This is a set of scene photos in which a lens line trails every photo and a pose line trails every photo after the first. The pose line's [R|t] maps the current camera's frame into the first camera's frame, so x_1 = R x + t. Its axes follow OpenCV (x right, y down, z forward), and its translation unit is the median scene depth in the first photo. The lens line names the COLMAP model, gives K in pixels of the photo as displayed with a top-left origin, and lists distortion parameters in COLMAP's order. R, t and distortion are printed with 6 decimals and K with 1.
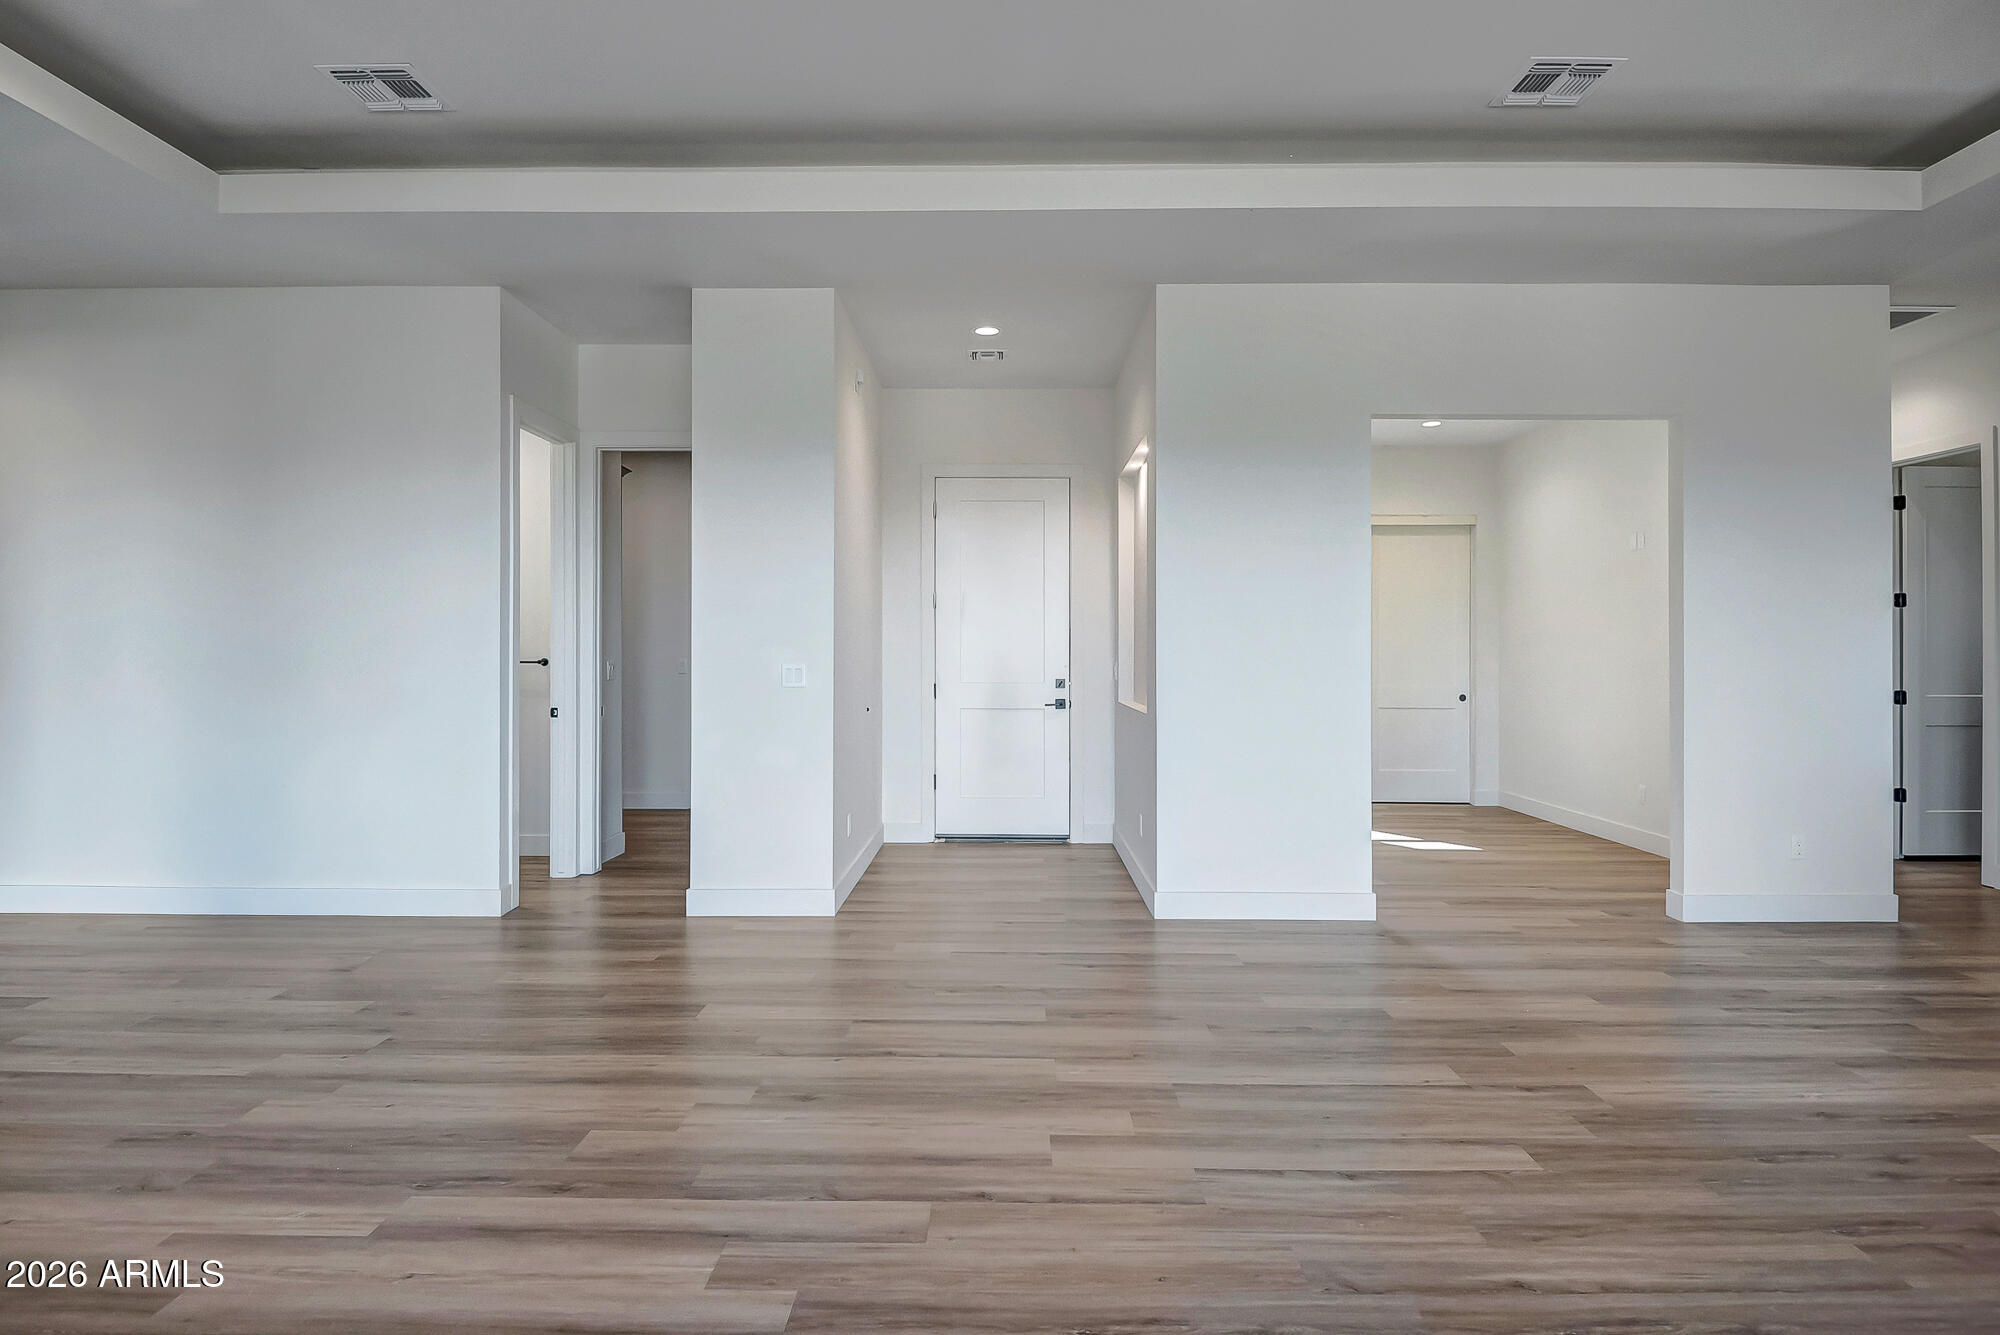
lens RADIAL K [[1128.5, 0, 1005.7], [0, 1128.5, 651.3], [0, 0, 1]] dist [-0.001929, -0.001236]
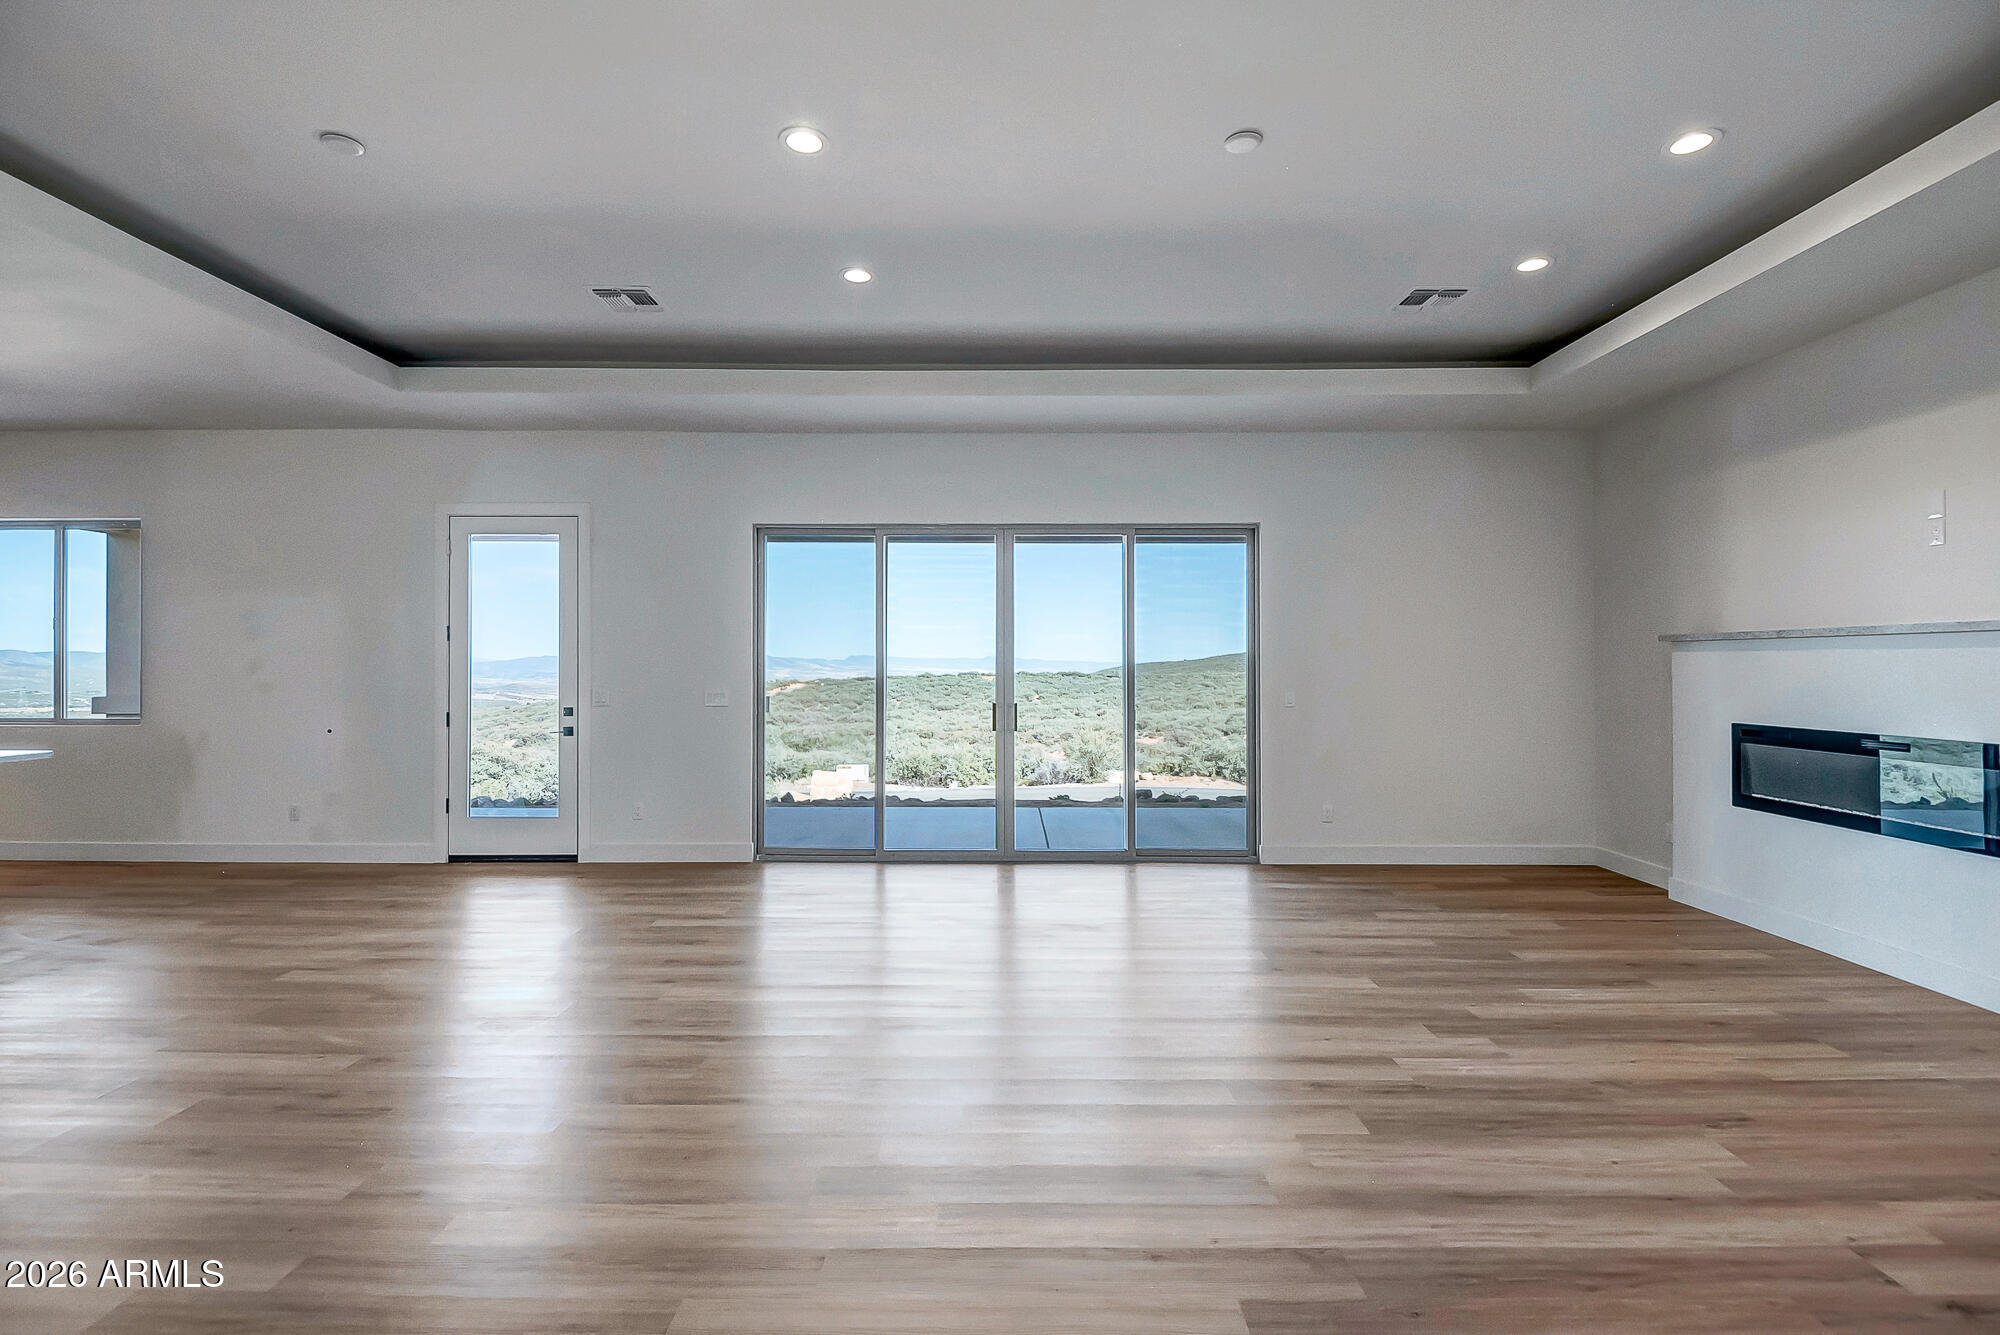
lens RADIAL K [[929.0, 0, 1004.9], [0, 929.0, 661.6], [0, 0, 1]] dist [0.021024, -0.017711]
pose [[-0.999993, -0.001967, -0.003078, 0.000727], [-0.001960, 0.999995, -0.002380, -0.039906], [0.003083, -0.002374, -0.999992, 1.809014]]
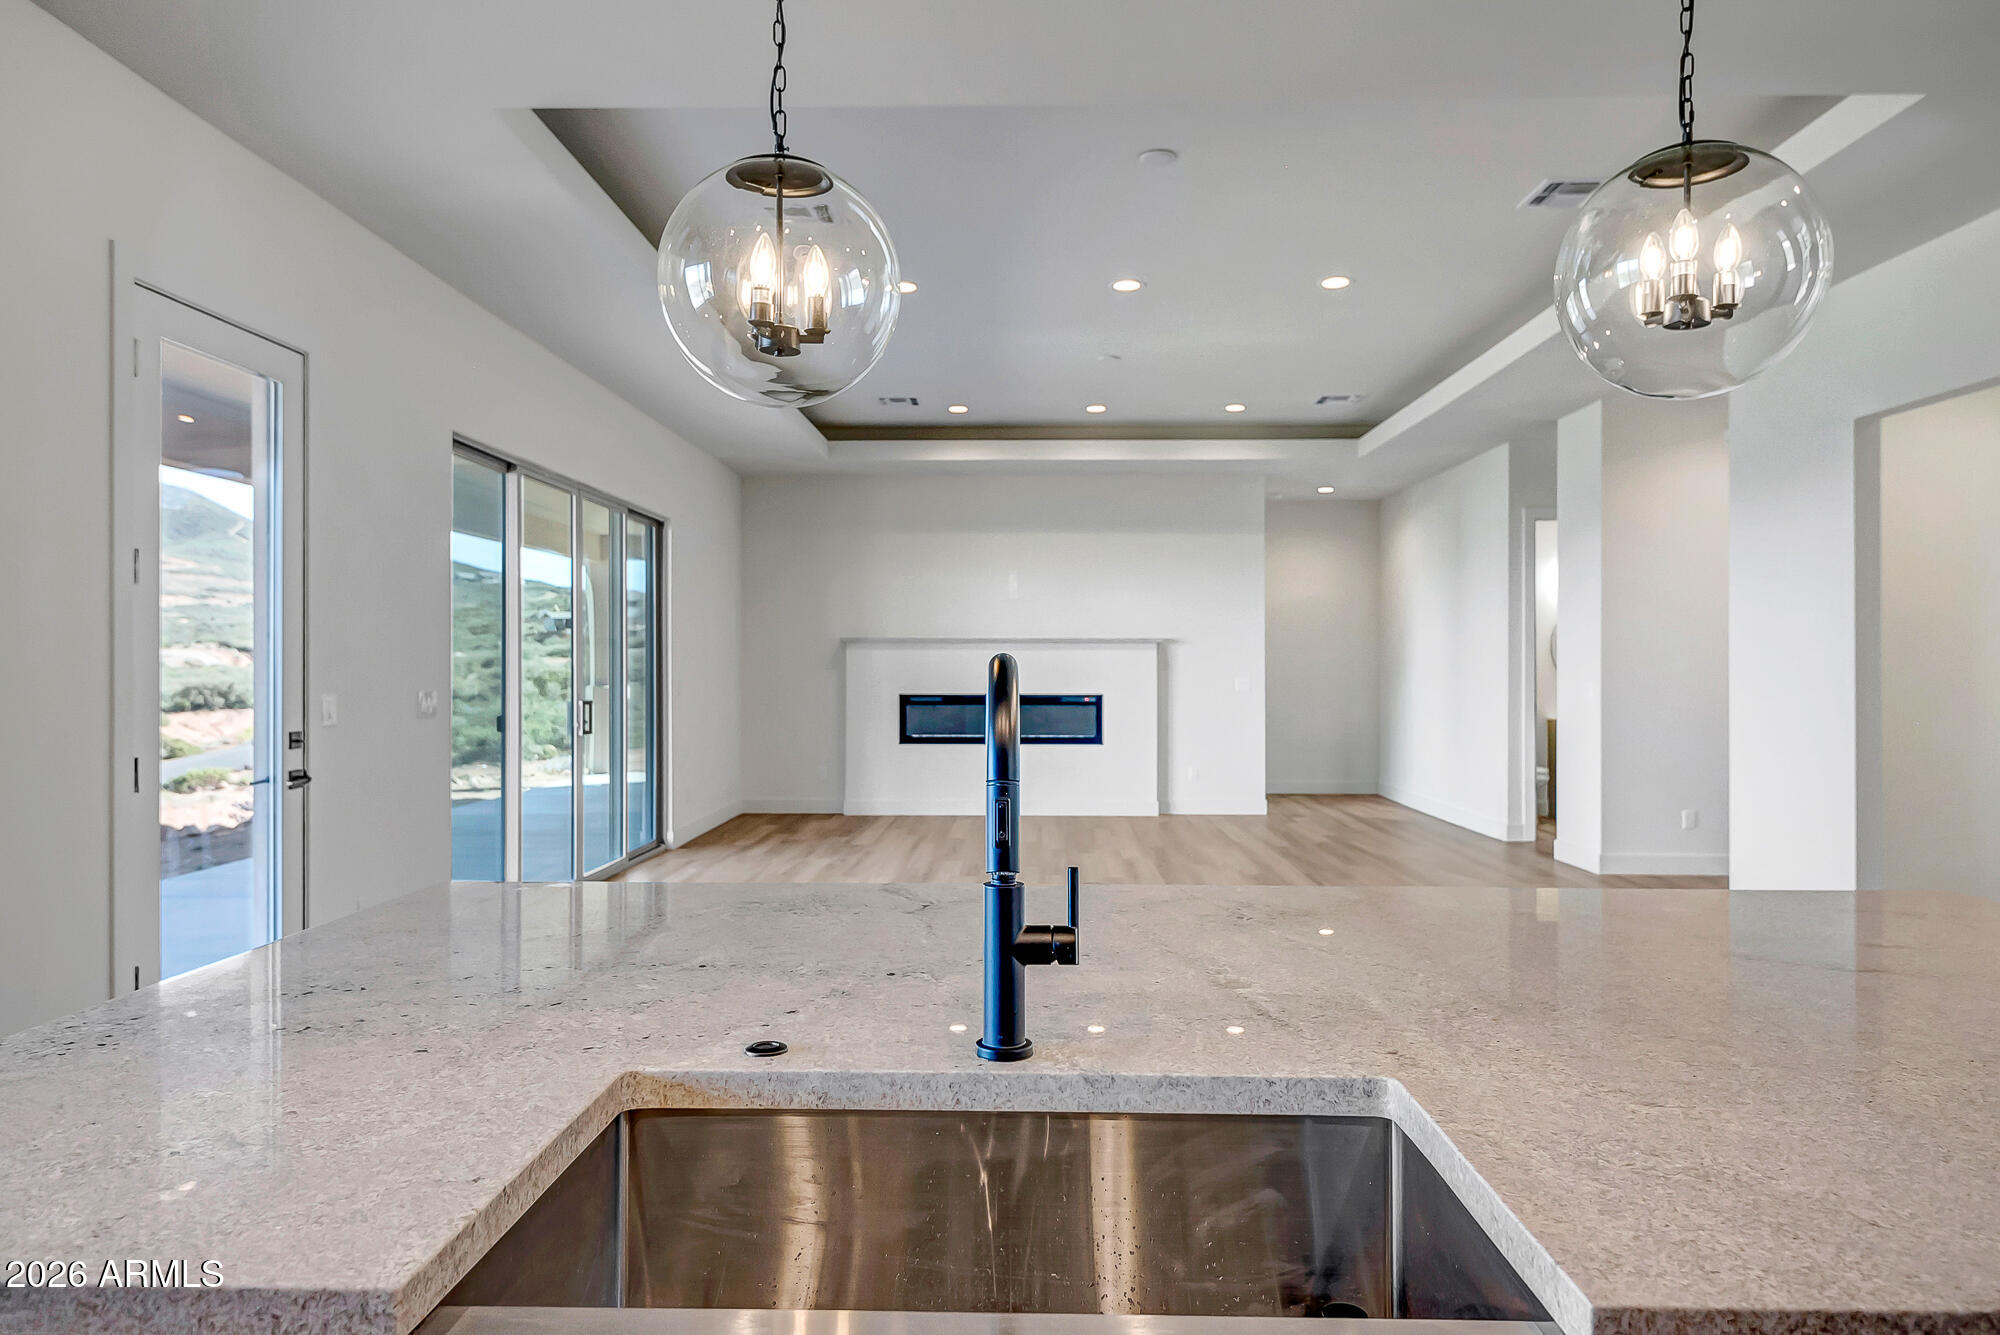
lens RADIAL K [[1306.9, 0, 1000.0], [0, 1306.9, 667.5], [0, 0, 1]] dist [-0.005890, -0.001182]
pose [[-0.016454, -0.001180, -0.999864, 2.398929], [0.000892, 0.999999, -0.001195, -0.009932], [0.999864, -0.000912, -0.016453, 0.542959]]
